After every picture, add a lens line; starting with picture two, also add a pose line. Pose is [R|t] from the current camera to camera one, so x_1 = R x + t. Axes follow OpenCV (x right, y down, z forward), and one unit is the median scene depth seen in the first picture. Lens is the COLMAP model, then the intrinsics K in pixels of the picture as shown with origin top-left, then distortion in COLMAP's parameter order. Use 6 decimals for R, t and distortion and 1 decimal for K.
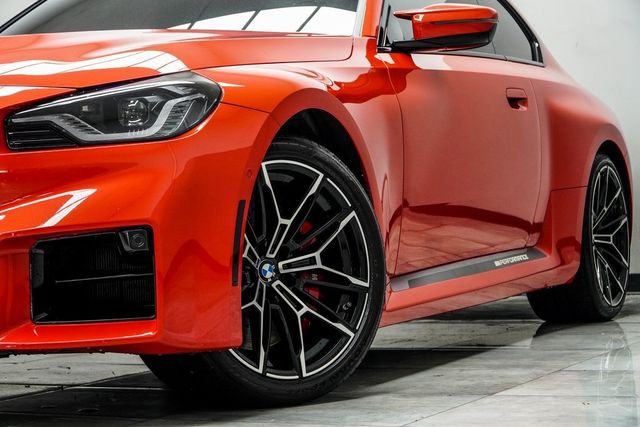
lens RADIAL K [[1875.1, 0, 320.0], [0, 1875.1, 213.5], [0, 0, 1]] dist [-0.614938, -0.385186]
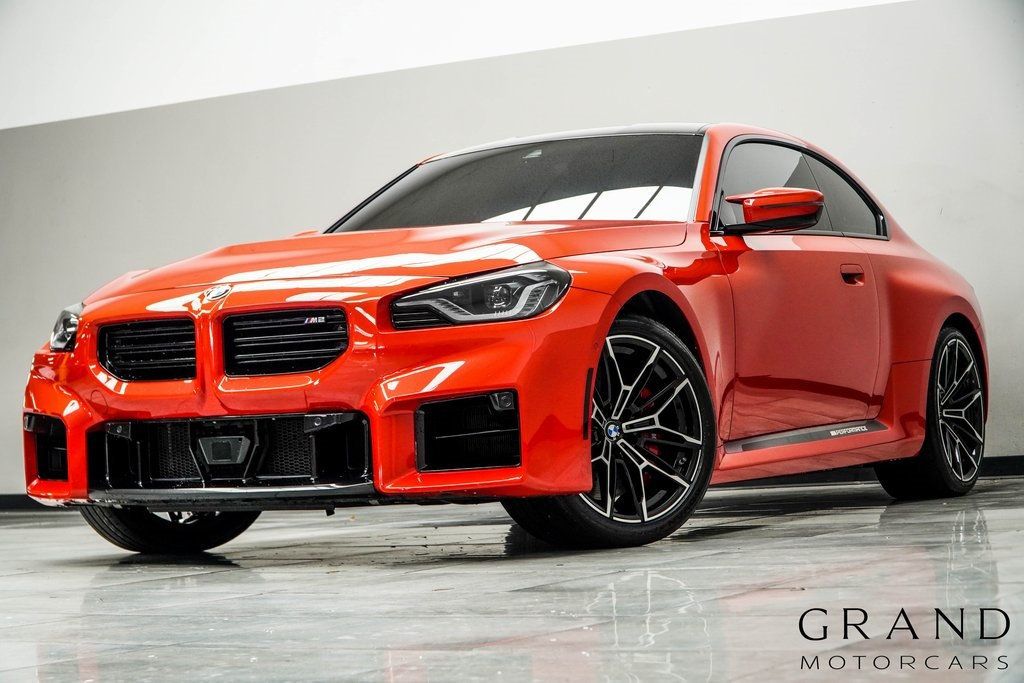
lens RADIAL K [[2277.7, 0, 512.0], [0, 2277.7, 341.5], [0, 0, 1]] dist [-0.352486, -0.133241]
pose [[0.997110, -0.020207, -0.073240, 0.013562], [0.017858, 0.999309, -0.032588, 0.019523], [0.073848, 0.031186, 0.996782, -0.398566]]
